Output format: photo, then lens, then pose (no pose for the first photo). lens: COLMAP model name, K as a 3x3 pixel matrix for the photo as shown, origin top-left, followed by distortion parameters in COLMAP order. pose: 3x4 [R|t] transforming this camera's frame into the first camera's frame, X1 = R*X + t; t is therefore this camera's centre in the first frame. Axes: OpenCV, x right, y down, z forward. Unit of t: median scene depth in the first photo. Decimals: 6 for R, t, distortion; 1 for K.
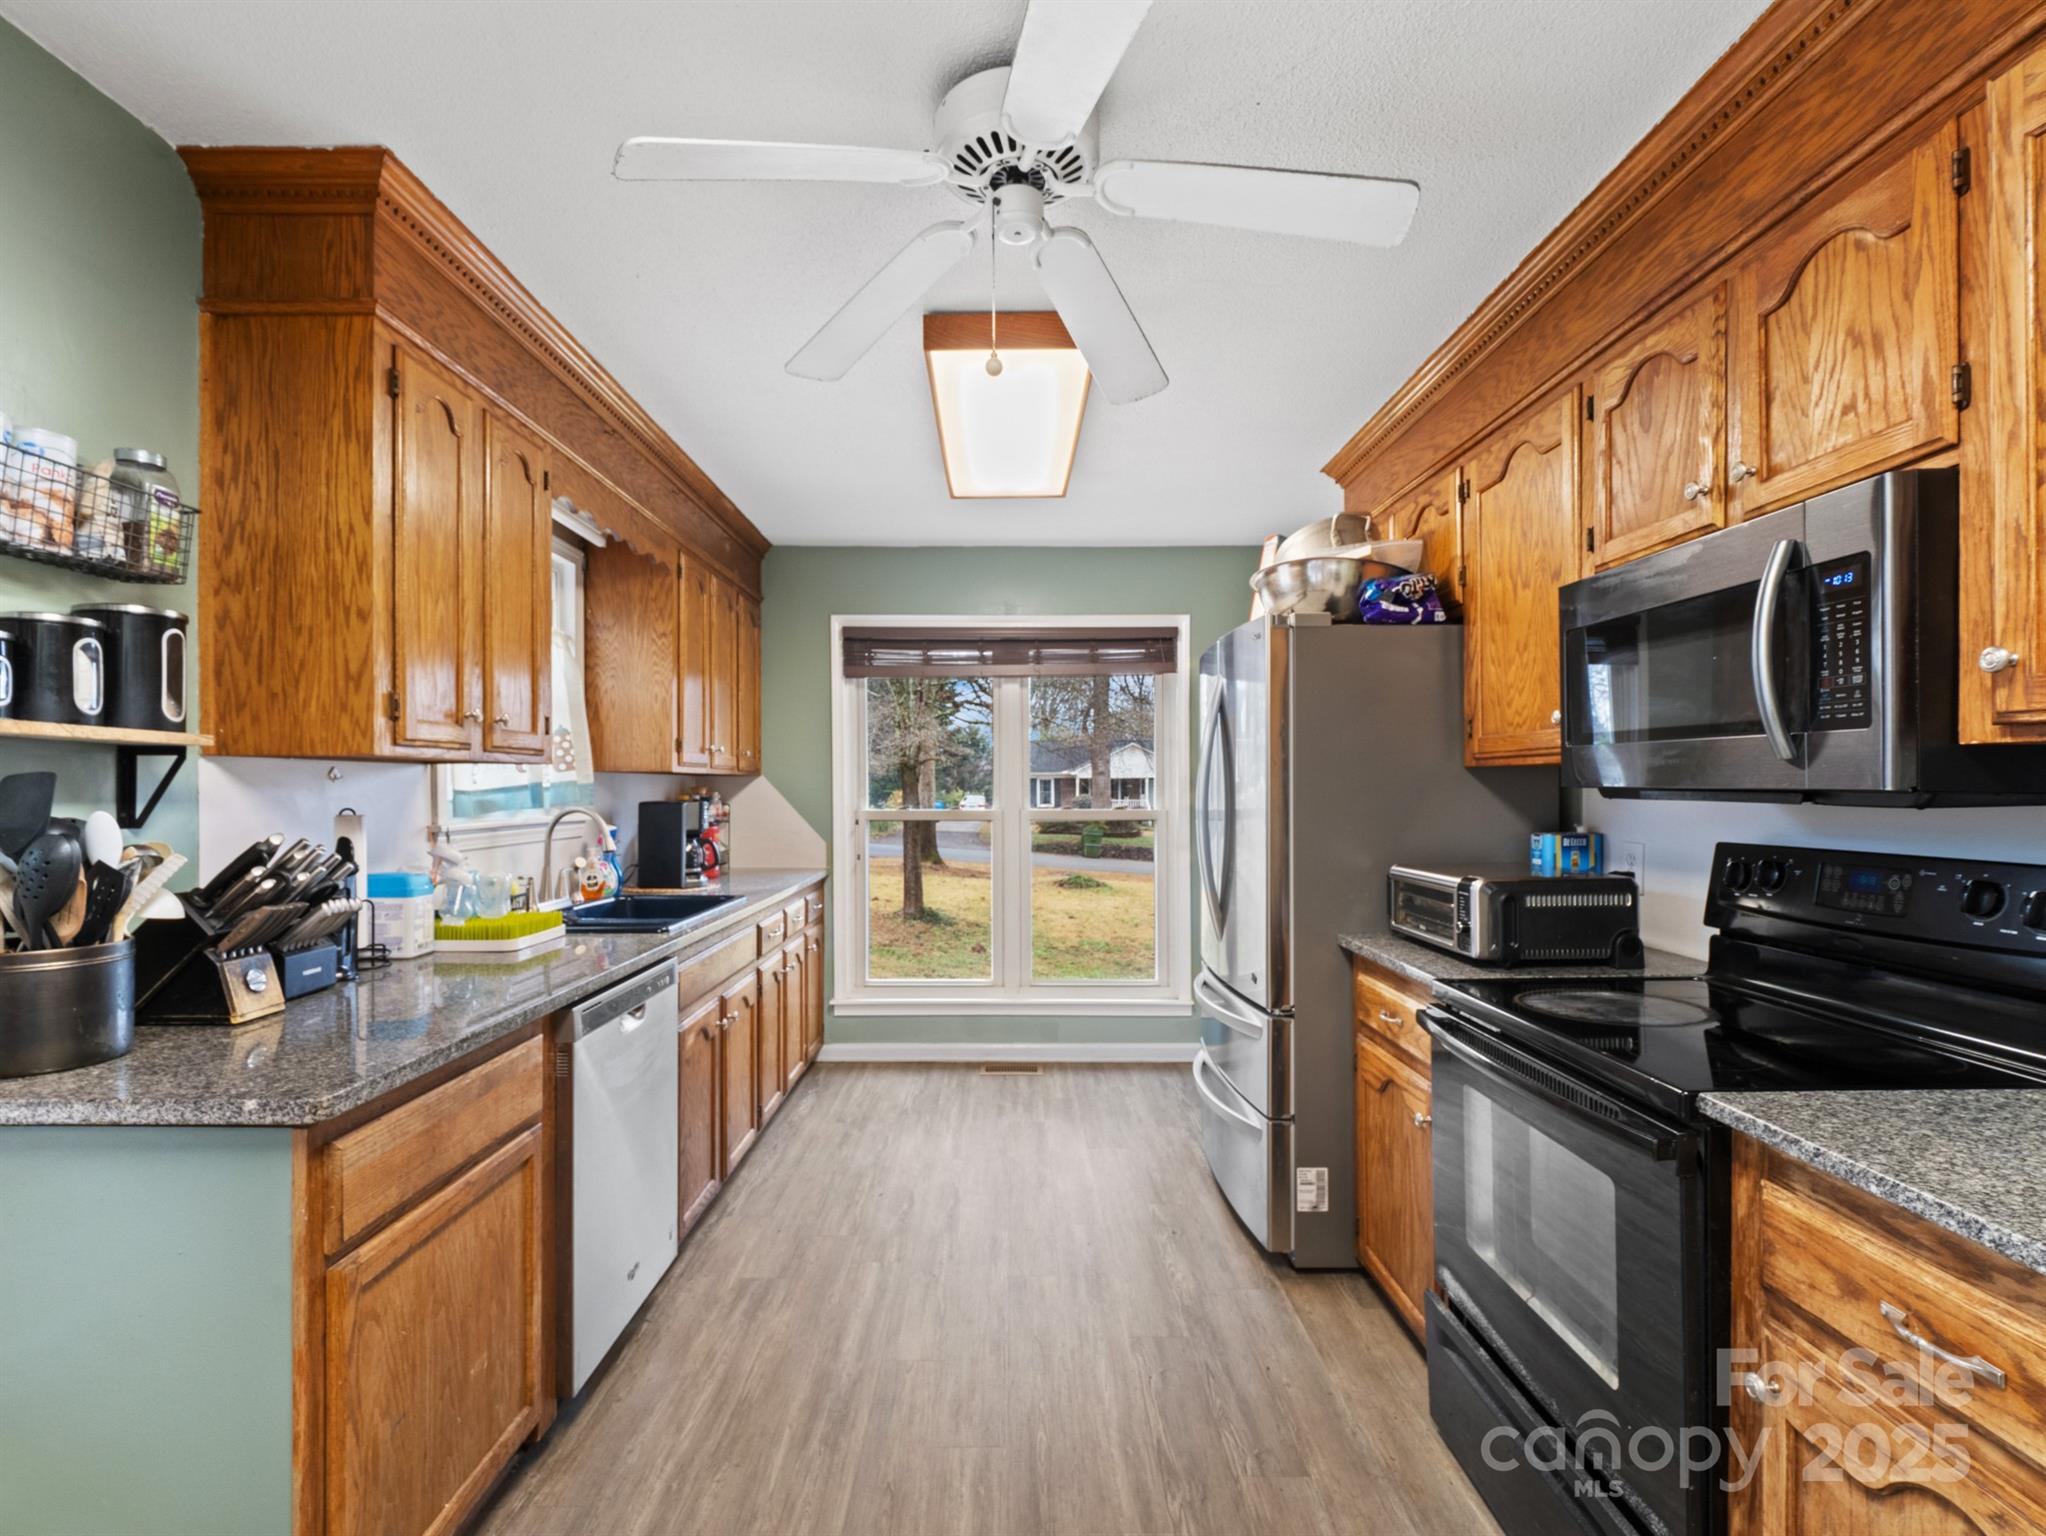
lens RADIAL K [[968.9, 0, 1020.1], [0, 968.9, 779.0], [0, 0, 1]] dist [0.018238, 0.000209]
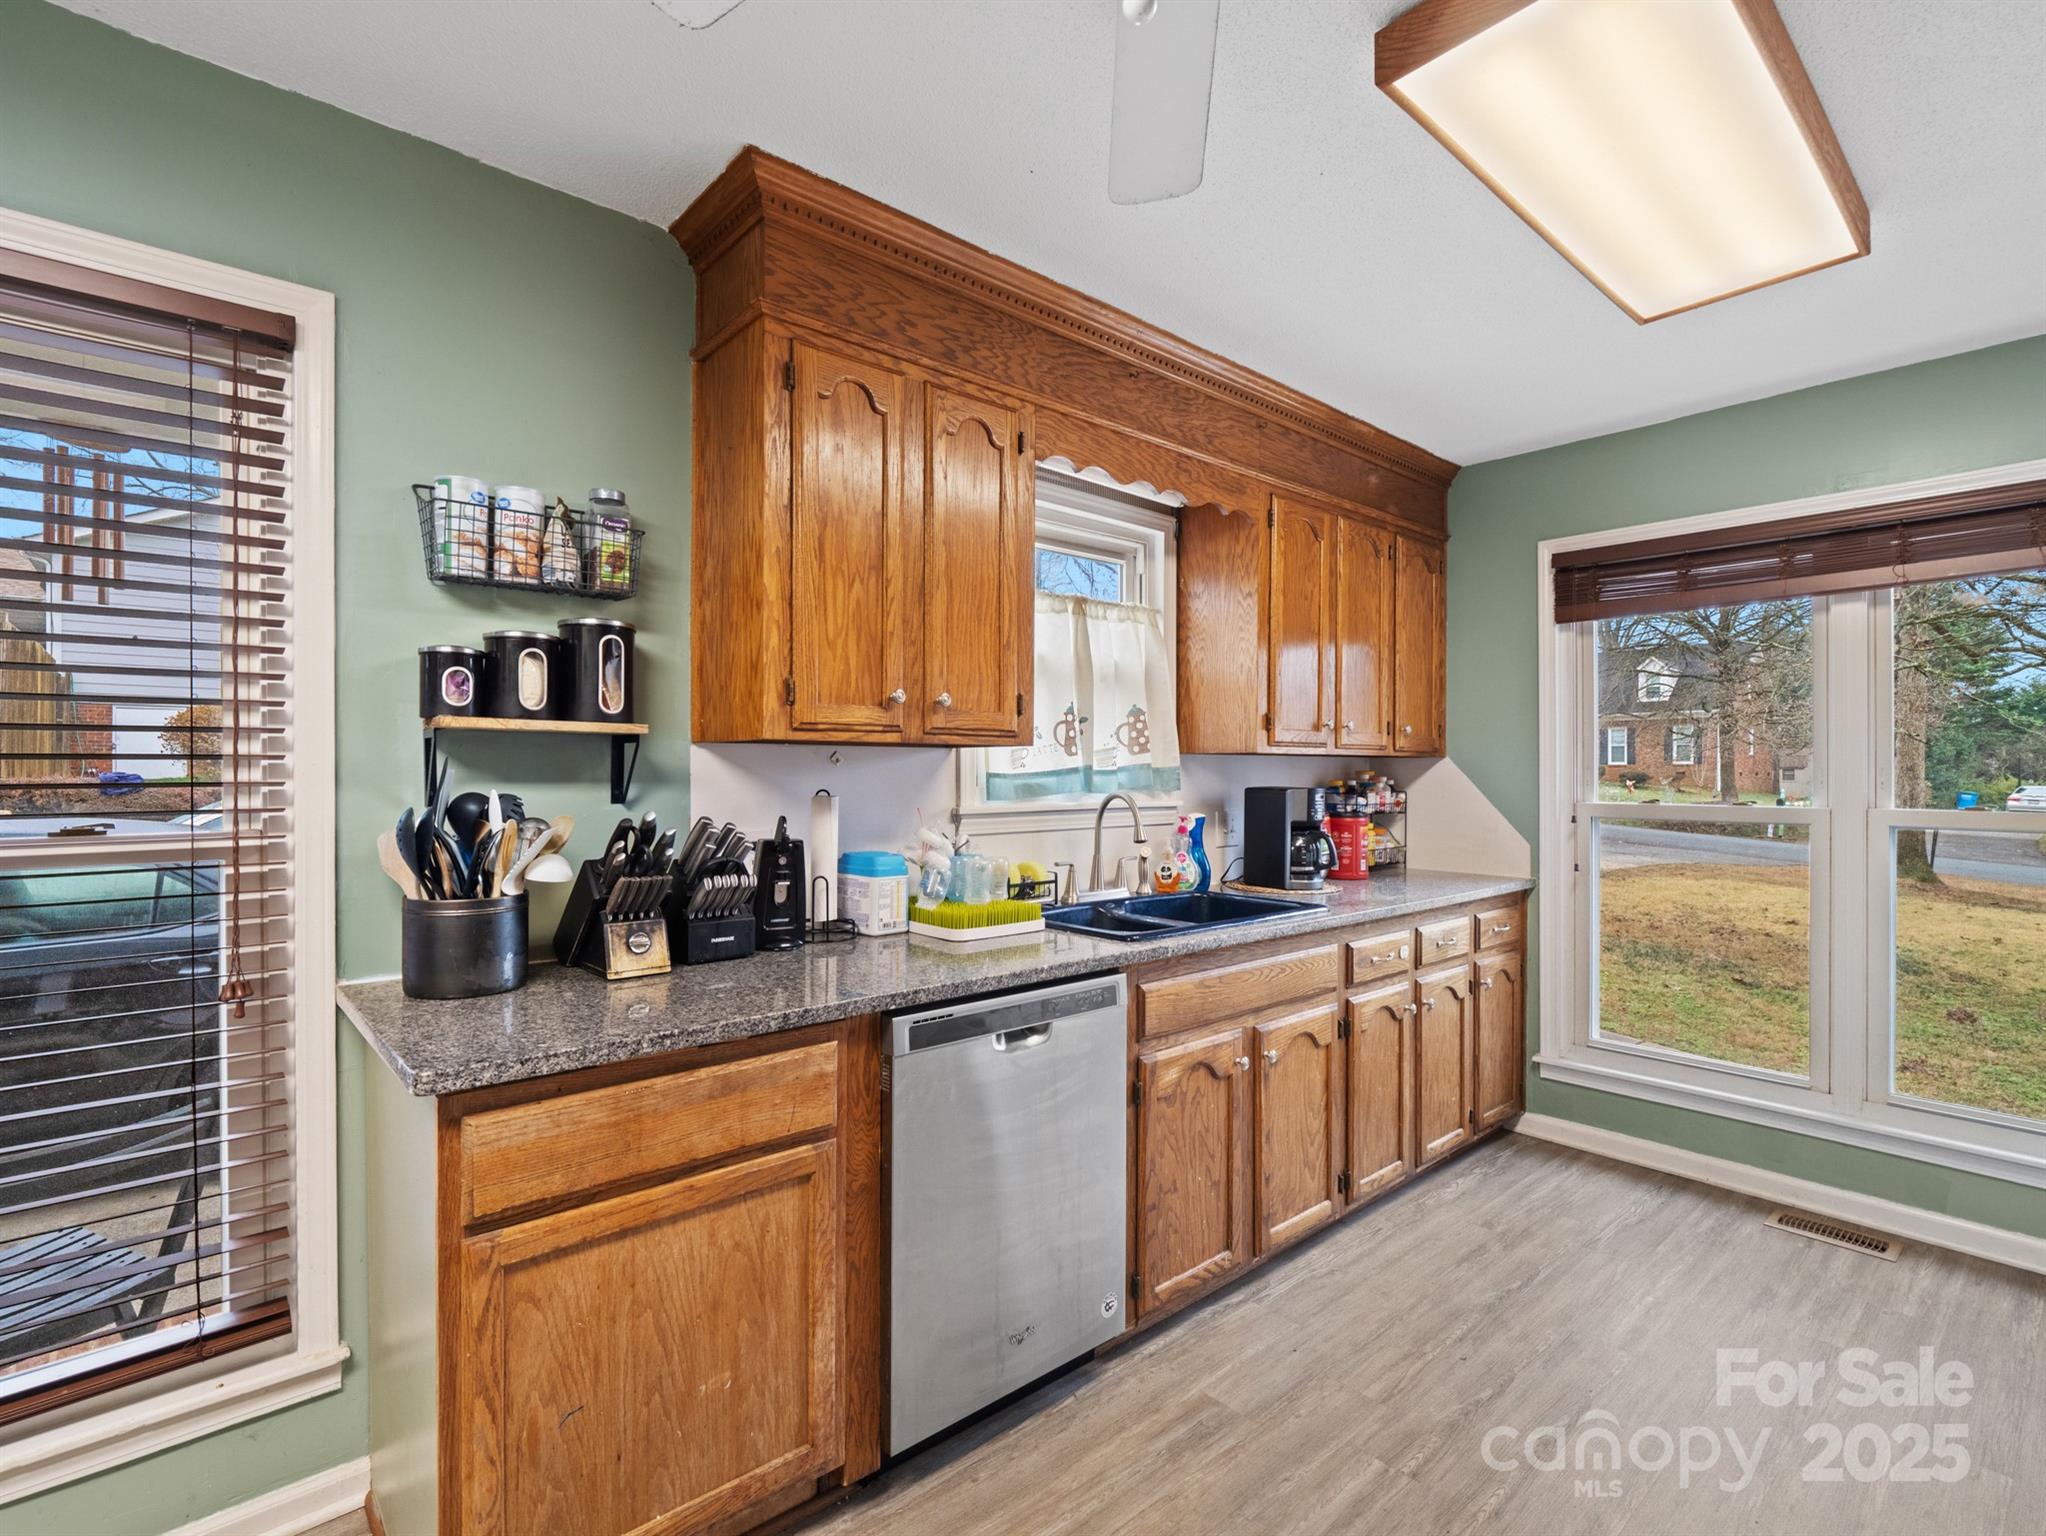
lens RADIAL K [[983.8, 0, 1023.0], [0, 983.8, 768.0], [0, 0, 1]] dist [0.019446, -0.016450]
pose [[0.658276, -0.001736, -0.752775, 0.221387], [0.004900, 0.999986, 0.001979, 0.004268], [0.752761, -0.004991, 0.658275, 0.370937]]
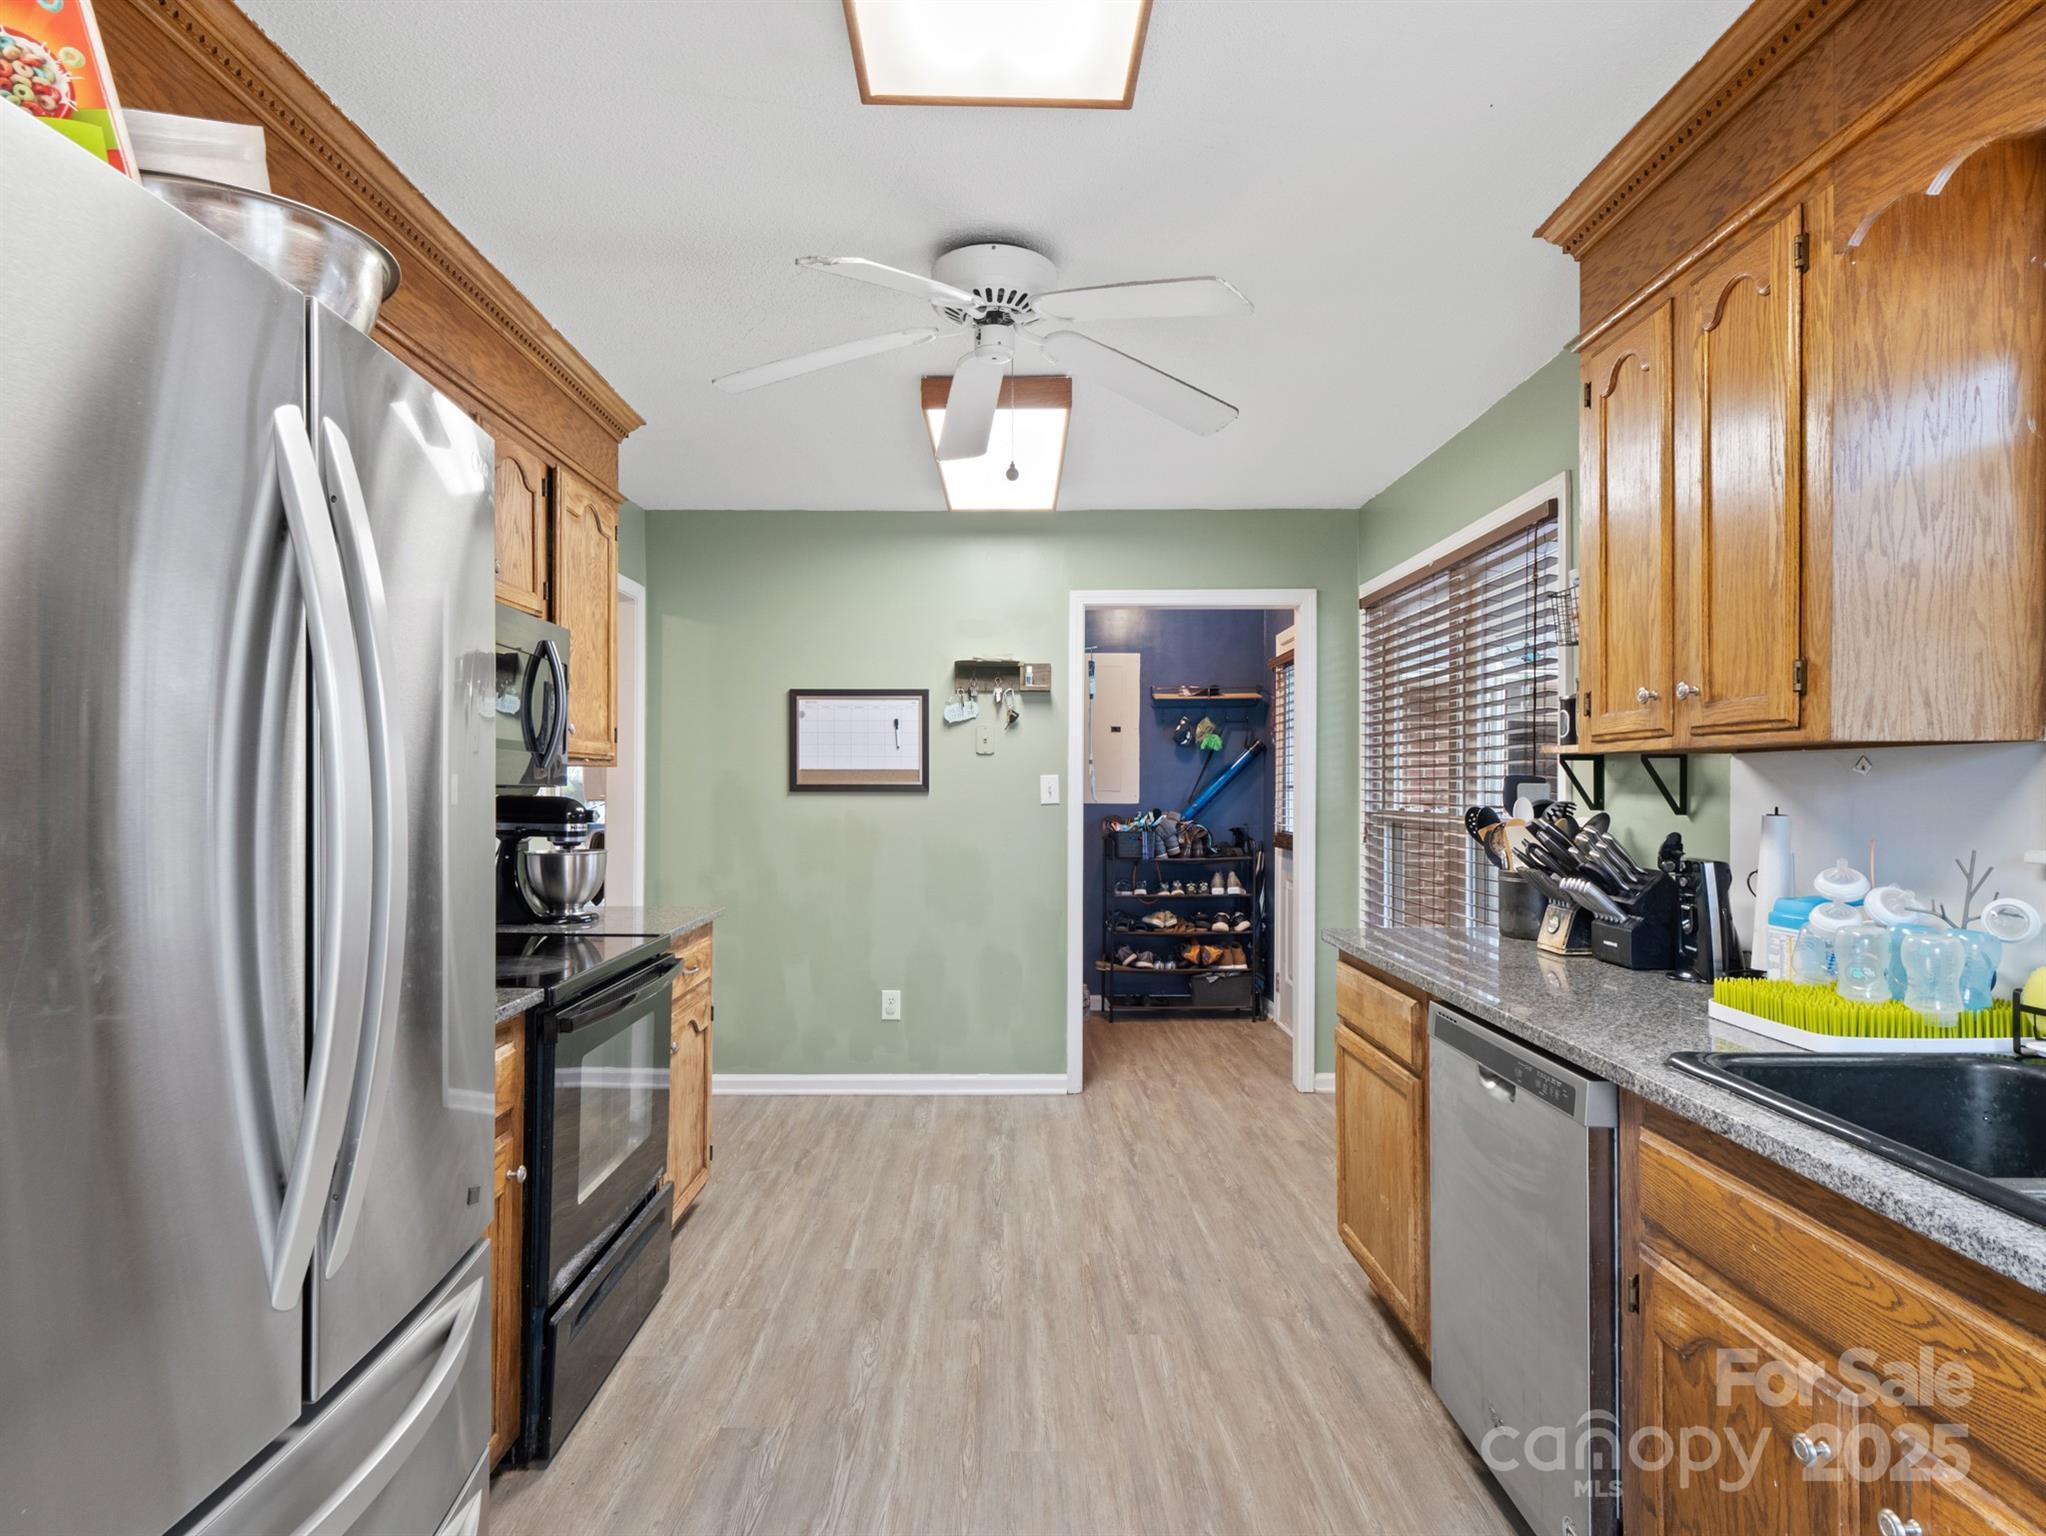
lens RADIAL K [[1206.4, 0, 1019.7], [0, 1206.4, 773.2], [0, 0, 1]] dist [-0.000196, -0.000066]
pose [[-0.999998, 0.001637, -0.001183, -0.021866], [0.001657, 0.999851, -0.017182, 0.014347], [0.001154, -0.017184, -0.999852, 1.677694]]
